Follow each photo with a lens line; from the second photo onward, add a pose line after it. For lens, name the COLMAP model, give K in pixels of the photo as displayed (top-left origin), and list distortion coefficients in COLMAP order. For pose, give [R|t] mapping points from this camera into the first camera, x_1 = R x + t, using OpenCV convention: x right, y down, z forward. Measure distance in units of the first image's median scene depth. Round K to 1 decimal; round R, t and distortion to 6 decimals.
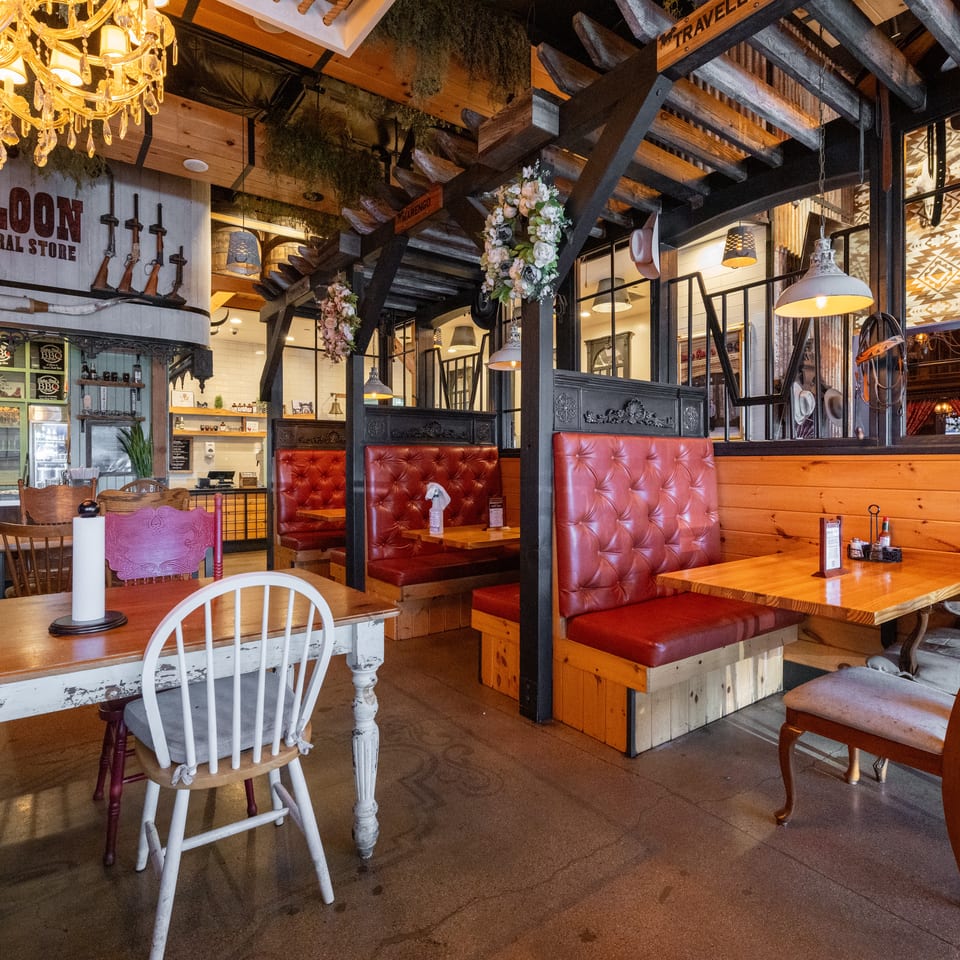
lens RADIAL K [[663.1, 0, 479.7], [0, 663.1, 460.4], [0, 0, 1]] dist [-0.000235, -0.001592]
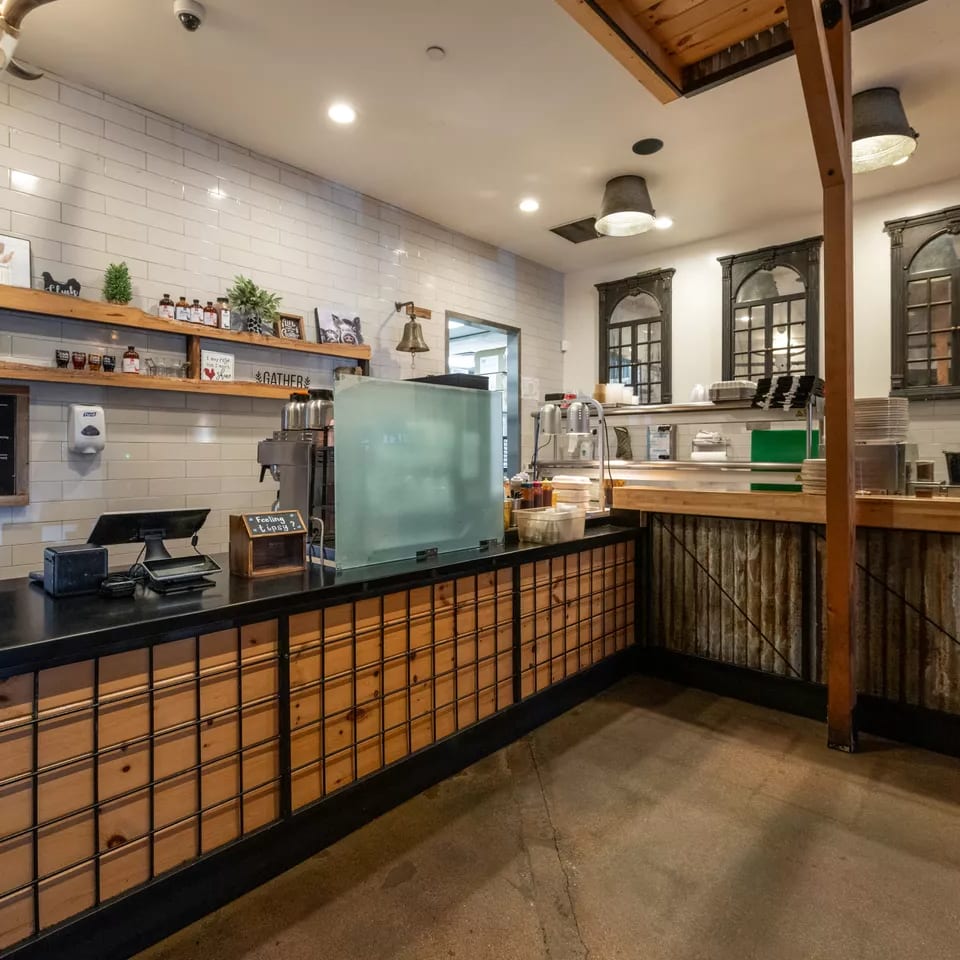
lens RADIAL K [[587.2, 0, 477.7], [0, 587.2, 449.3], [0, 0, 1]] dist [-0.004450, -0.001123]
pose [[0.974804, -0.005211, 0.223003, -0.482727], [0.006062, 0.999977, -0.003135, -0.006939], [-0.222981, 0.004408, 0.974813, 1.147699]]
